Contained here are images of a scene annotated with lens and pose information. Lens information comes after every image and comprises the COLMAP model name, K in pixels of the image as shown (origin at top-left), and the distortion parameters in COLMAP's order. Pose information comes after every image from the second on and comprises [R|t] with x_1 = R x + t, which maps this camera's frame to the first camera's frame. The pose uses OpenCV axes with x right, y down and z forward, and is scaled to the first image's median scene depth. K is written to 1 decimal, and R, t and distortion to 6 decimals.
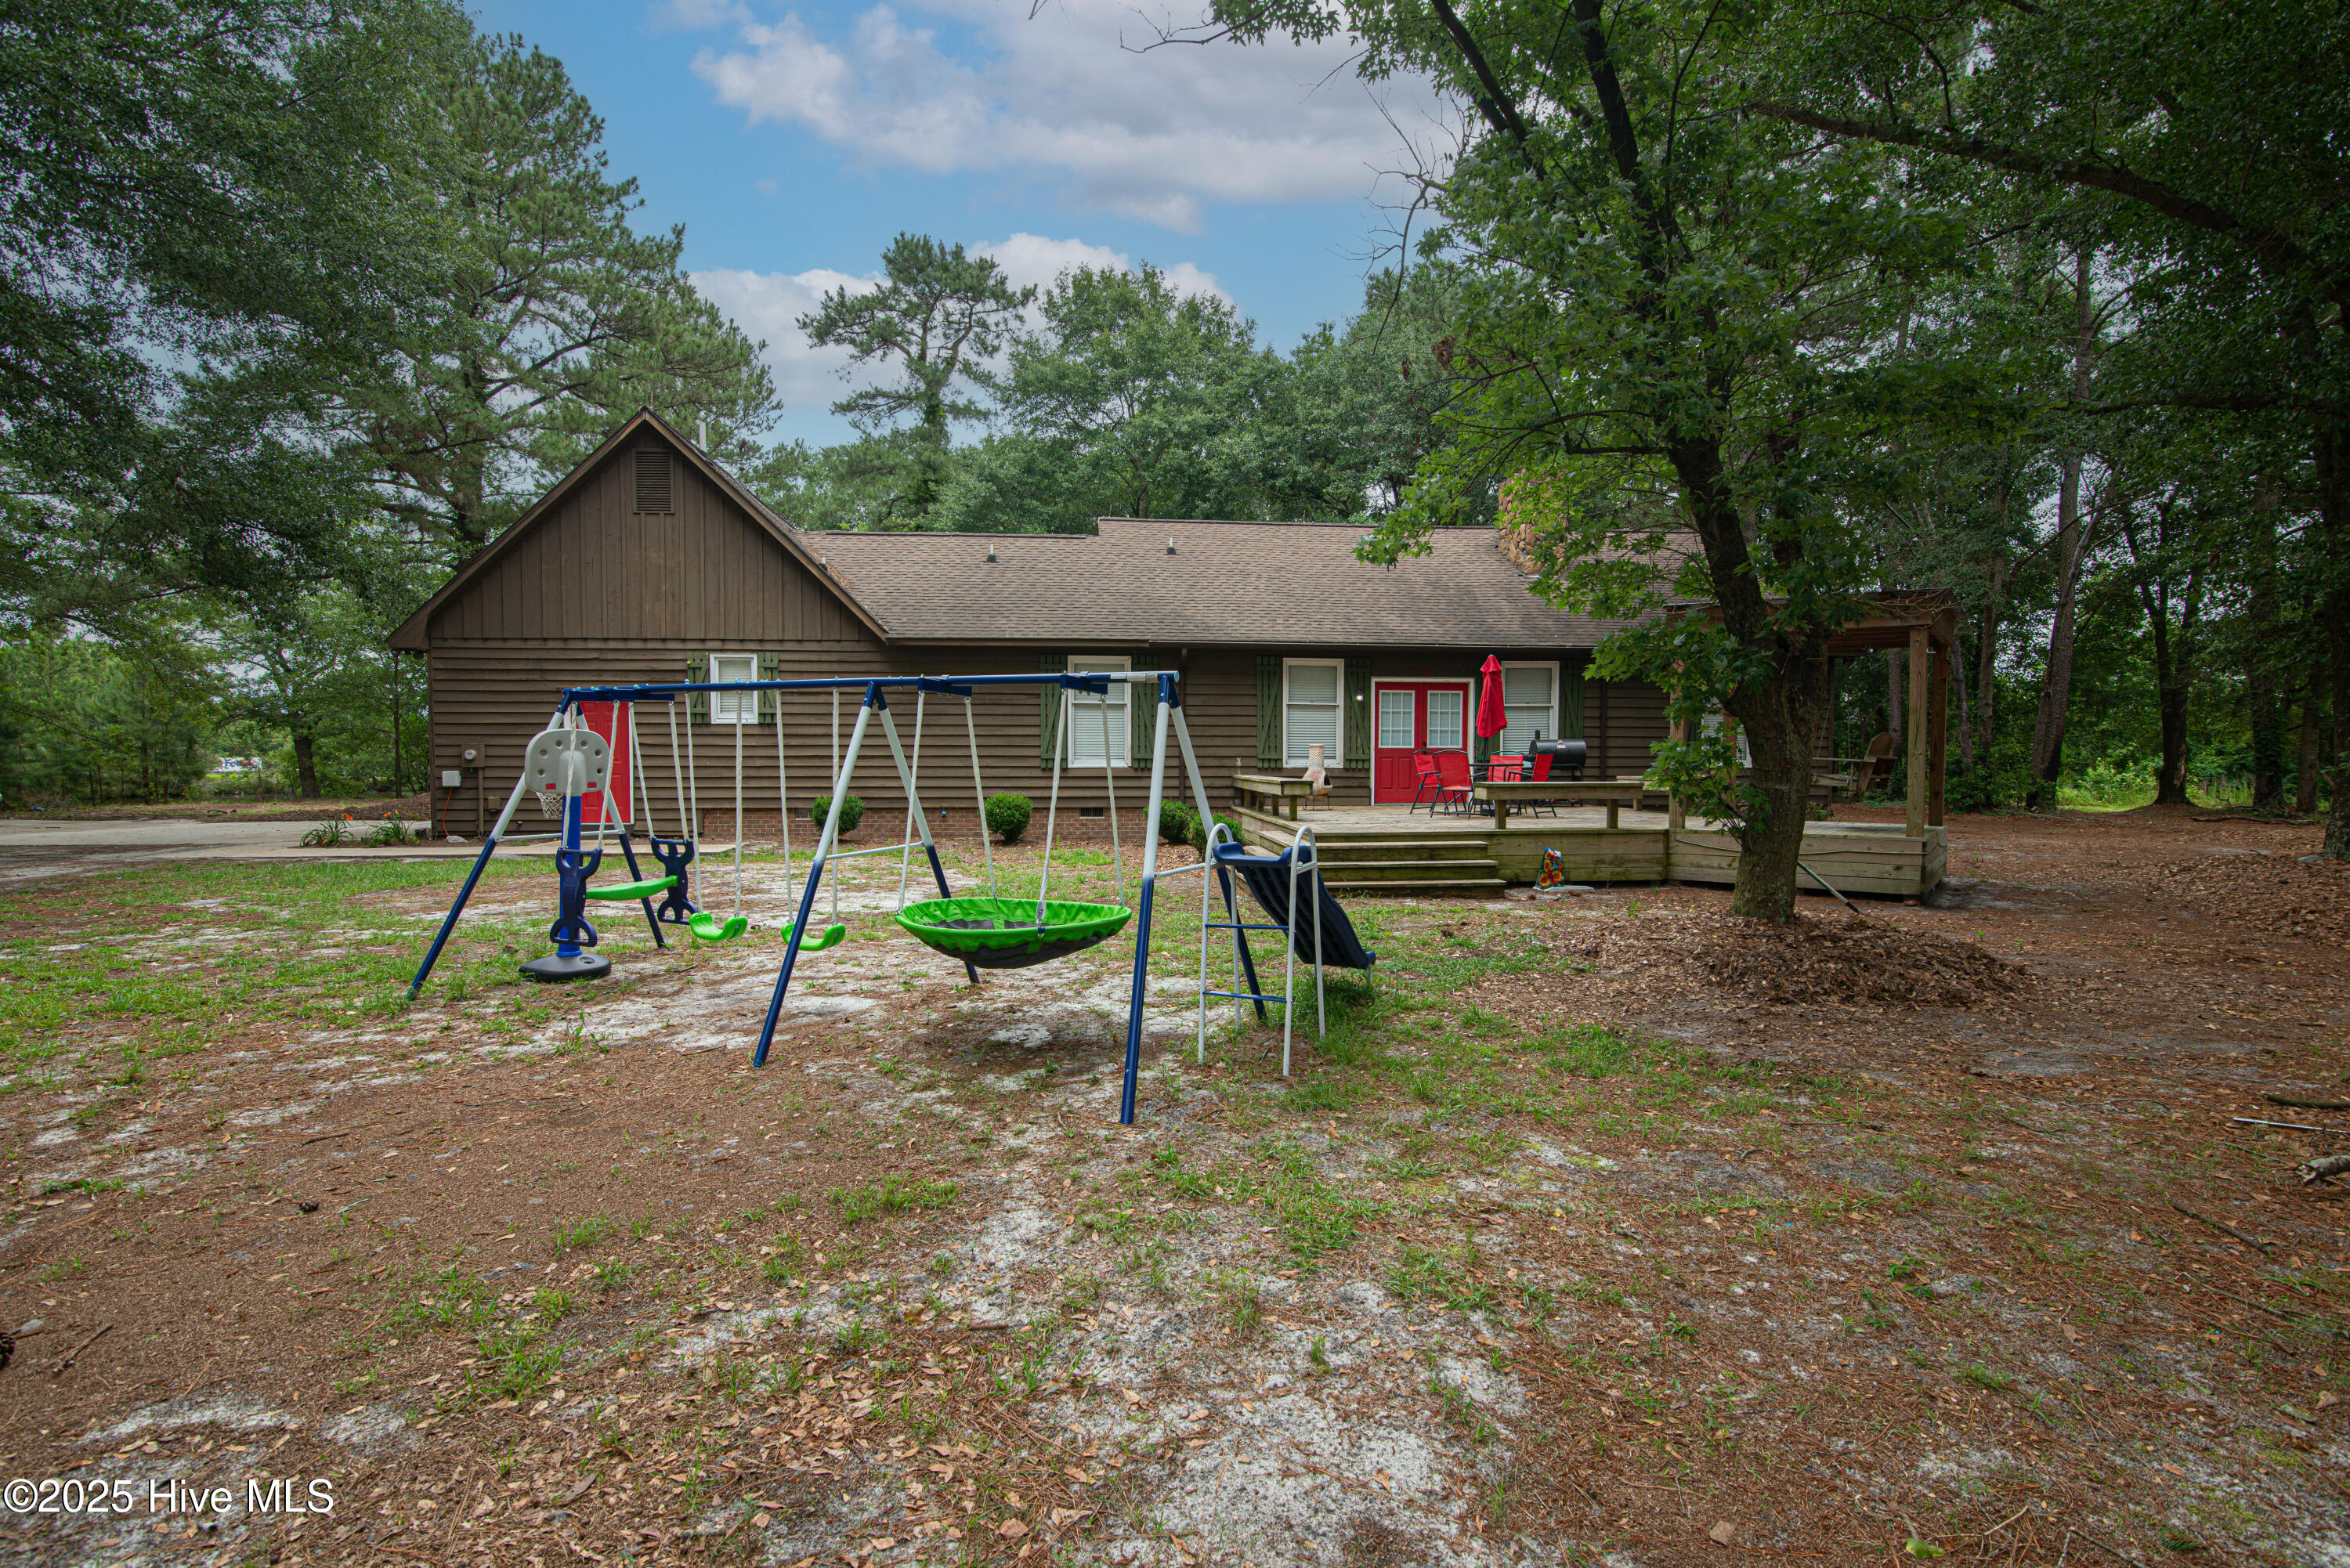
lens RADIAL K [[1075.2, 0, 1170.9], [0, 1075.2, 764.8], [0, 0, 1]] dist [-0.001031, -0.000220]
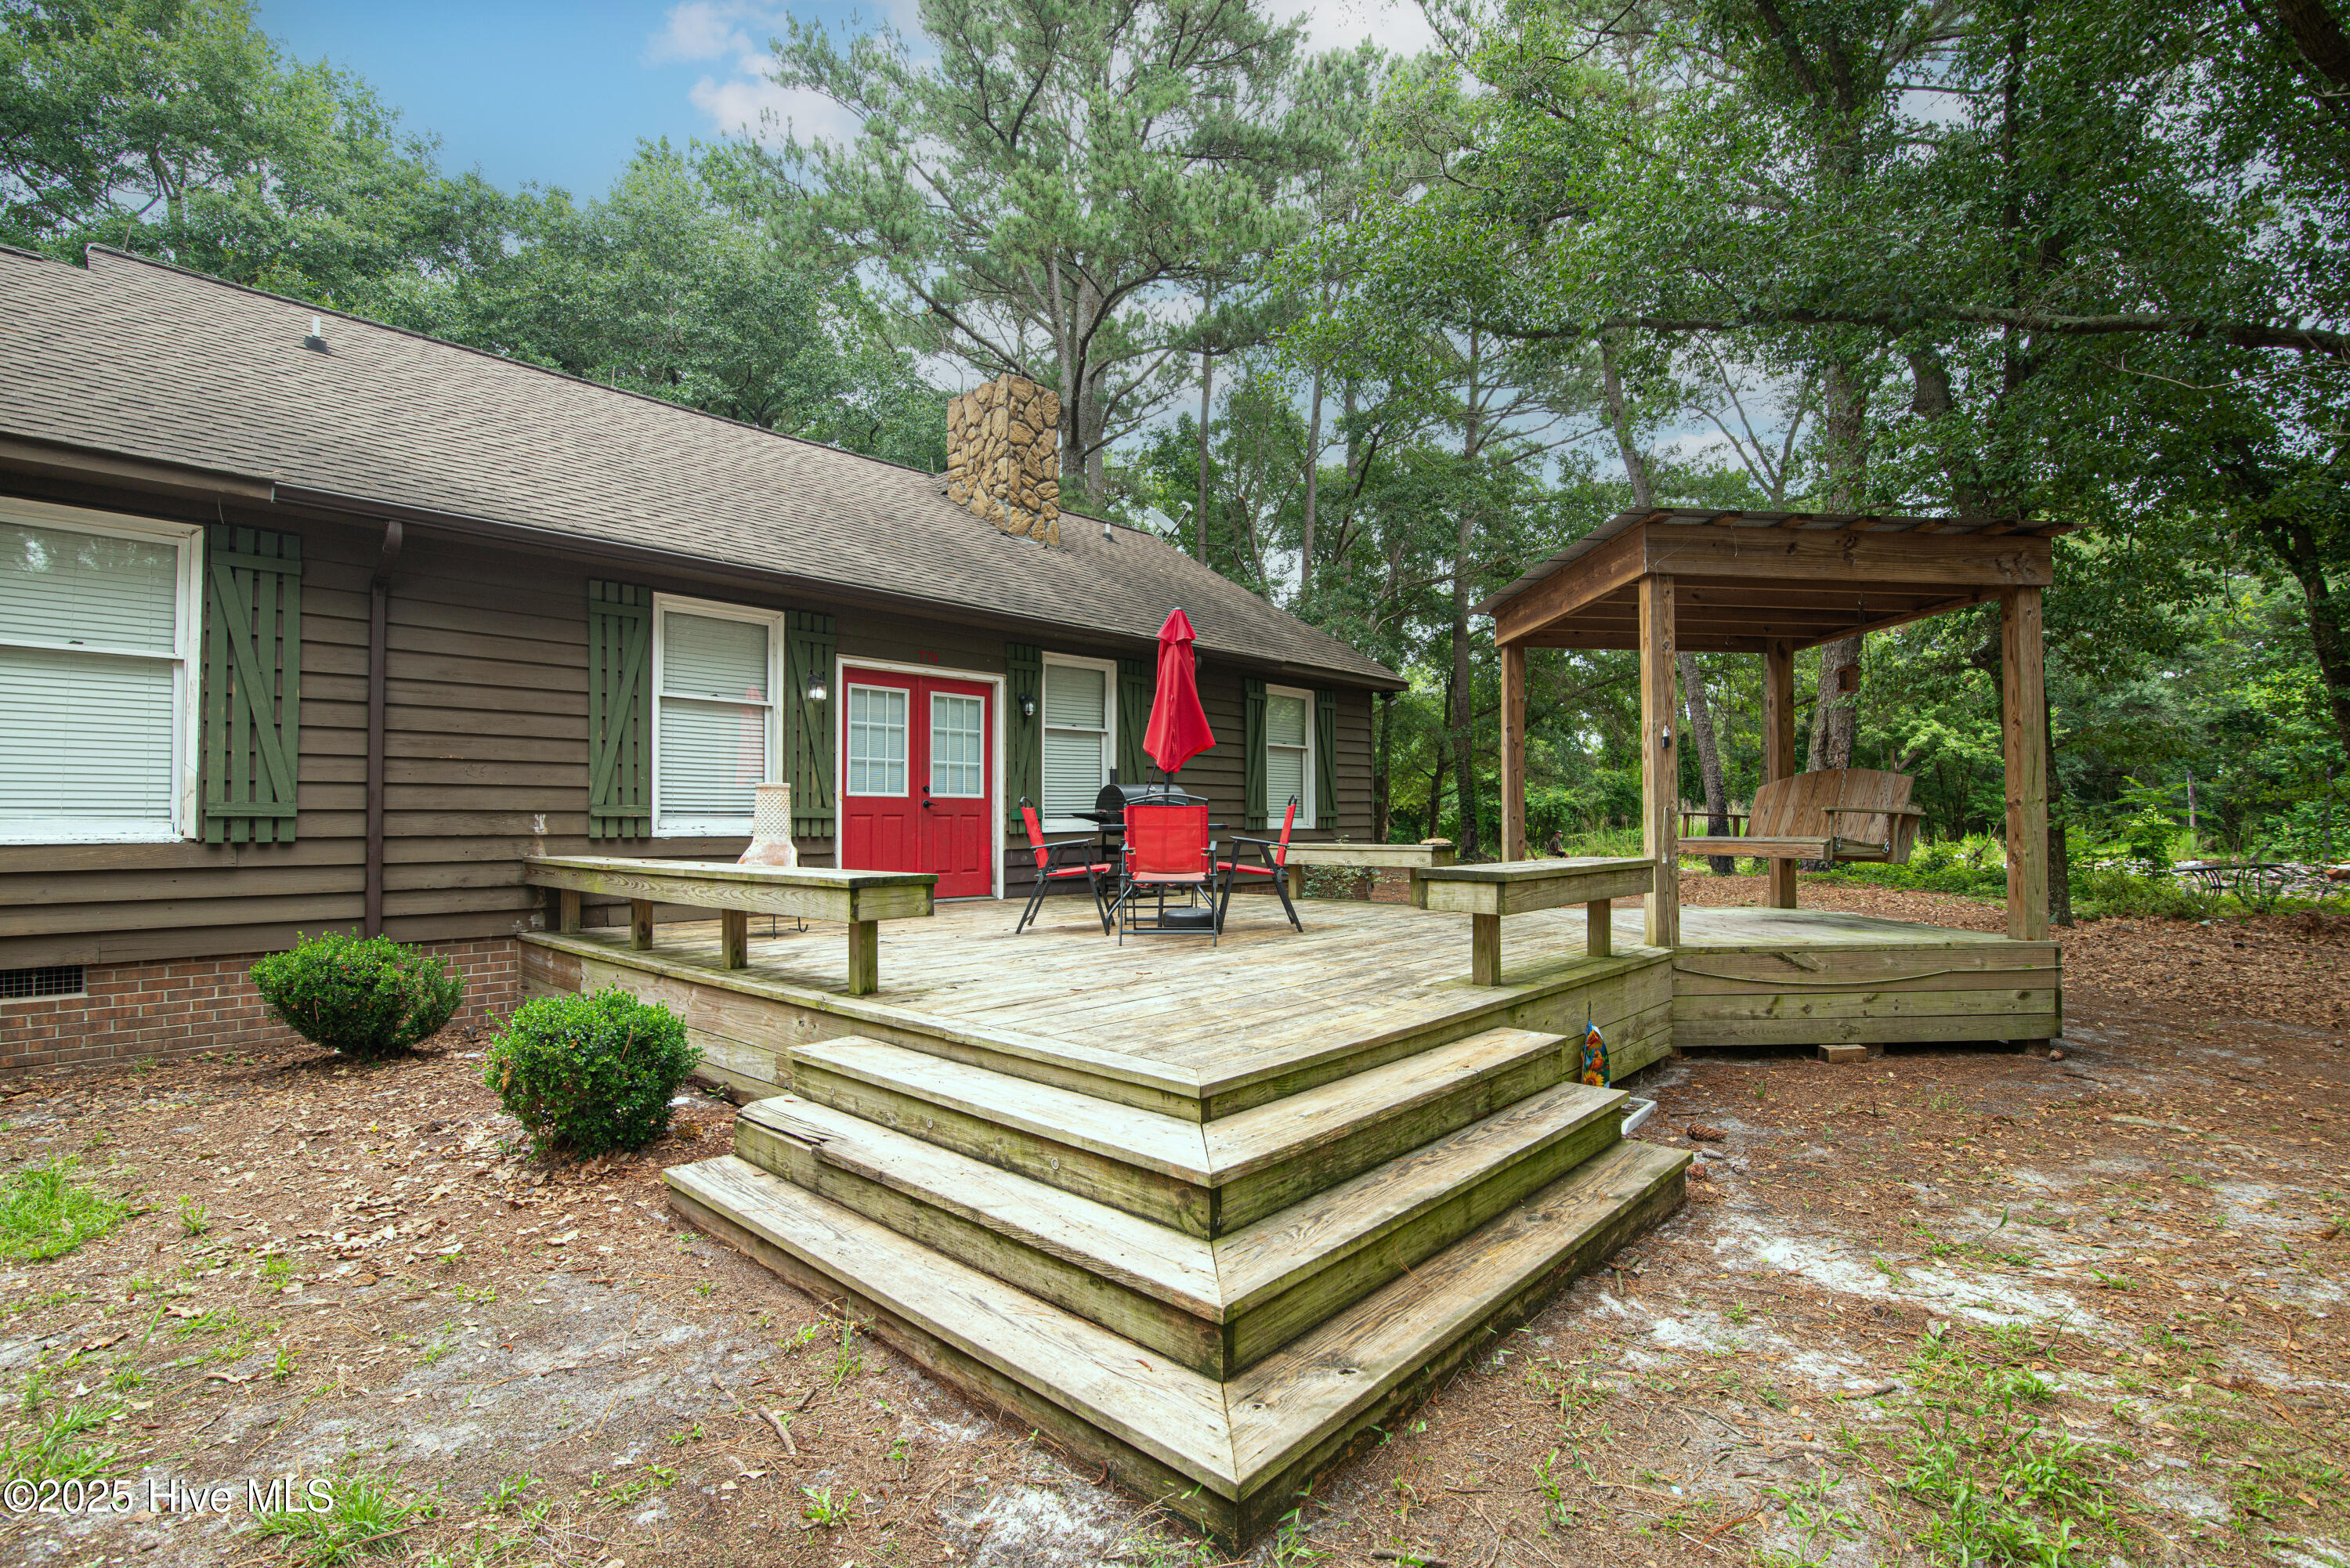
lens RADIAL K [[1067.1, 0, 1169.8], [0, 1067.1, 809.5], [0, 0, 1]] dist [-0.015156, 0.000338]
pose [[0.746690, 0.004451, 0.665157, -0.028868], [0.009426, 0.999806, -0.017271, 0.000877], [-0.665106, 0.019166, 0.746503, 0.527609]]
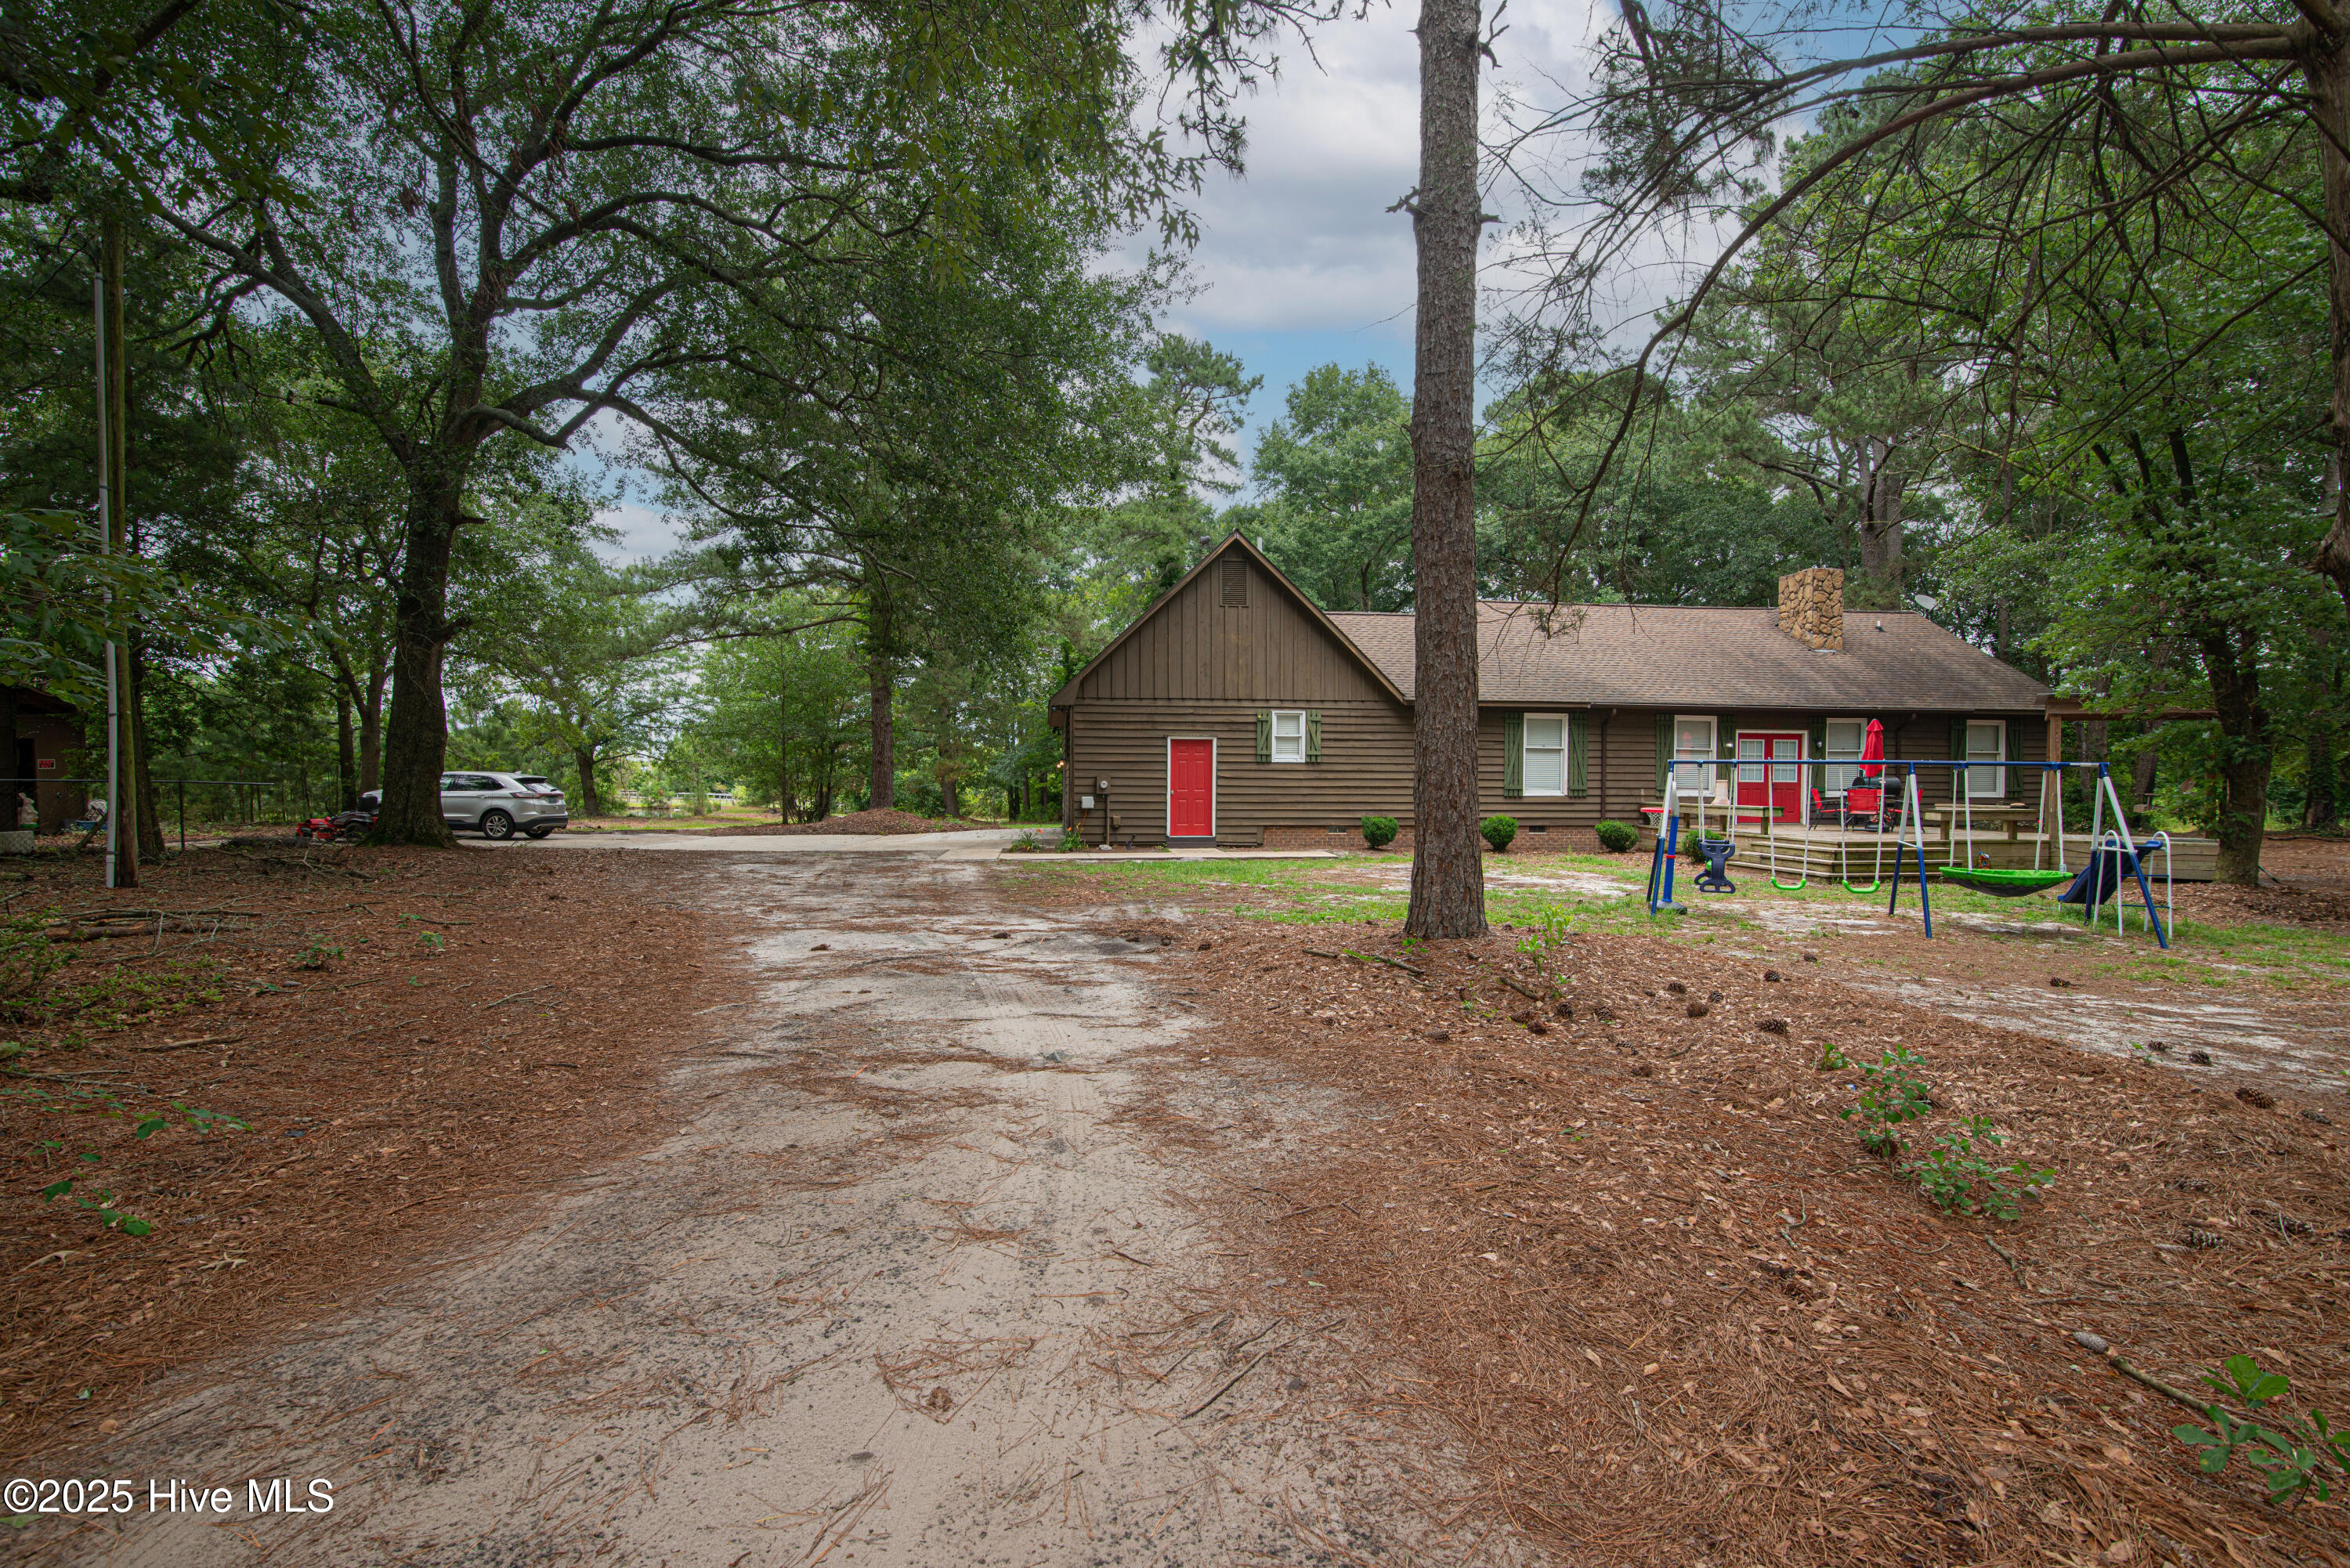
lens RADIAL K [[1067.1, 0, 1169.8], [0, 1067.1, 809.5], [0, 0, 1]] dist [-0.015156, 0.000338]
pose [[0.999593, 0.003066, 0.028358, -0.567475], [-0.003602, 0.999815, 0.018884, -0.003739], [-0.028295, -0.018979, 0.999419, -0.321144]]
